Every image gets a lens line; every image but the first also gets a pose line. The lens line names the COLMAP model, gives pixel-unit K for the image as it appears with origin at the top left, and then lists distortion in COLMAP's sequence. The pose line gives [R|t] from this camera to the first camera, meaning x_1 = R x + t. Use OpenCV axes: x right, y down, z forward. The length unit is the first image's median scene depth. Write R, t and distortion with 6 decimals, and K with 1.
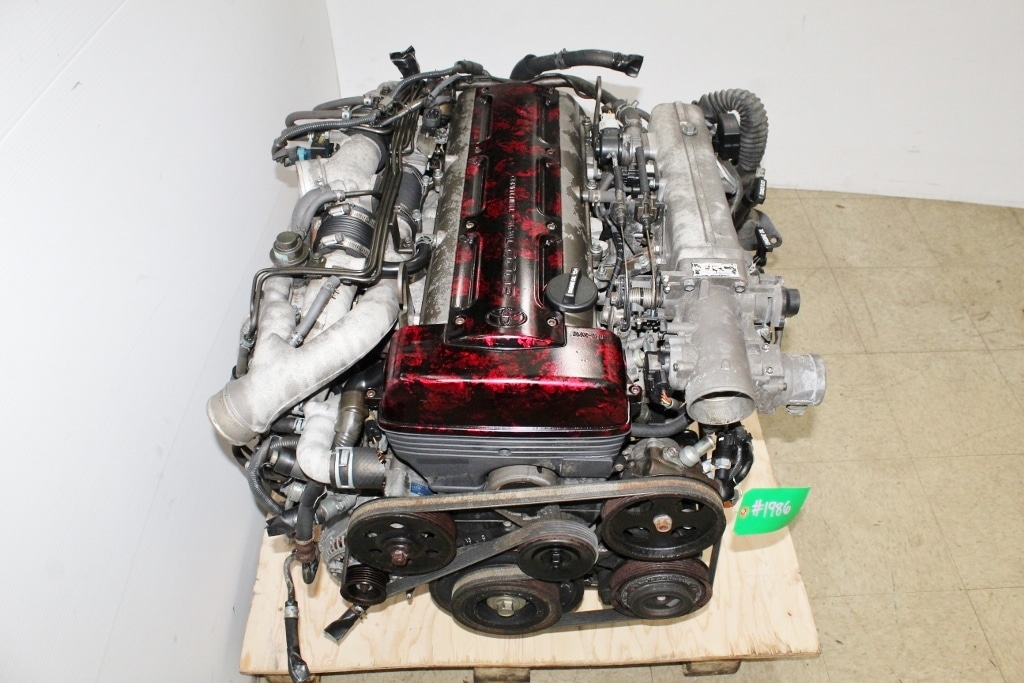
lens RADIAL K [[844.7, 0, 514.8], [0, 844.7, 344.3], [0, 0, 1]] dist [-0.161435, 0.130220]
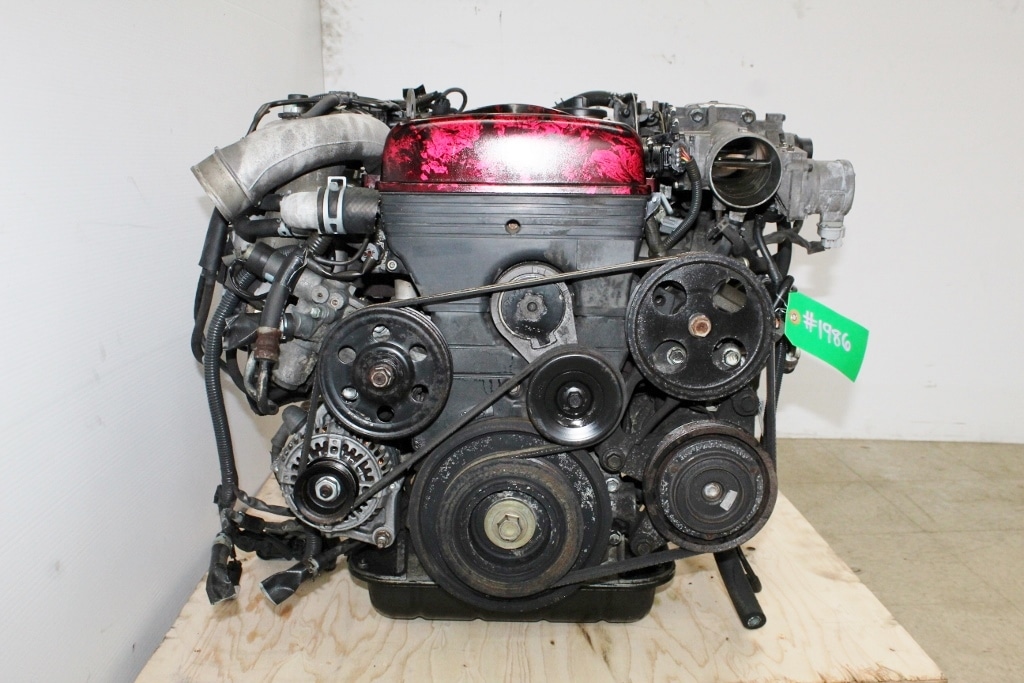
lens RADIAL K [[914.5, 0, 510.8], [0, 914.5, 340.5], [0, 0, 1]] dist [-0.137356, 0.103062]
pose [[0.999958, 0.009001, 0.001481, -0.008041], [-0.006548, 0.821303, -0.570455, 0.427877], [-0.006351, 0.570421, 0.821328, 0.148649]]
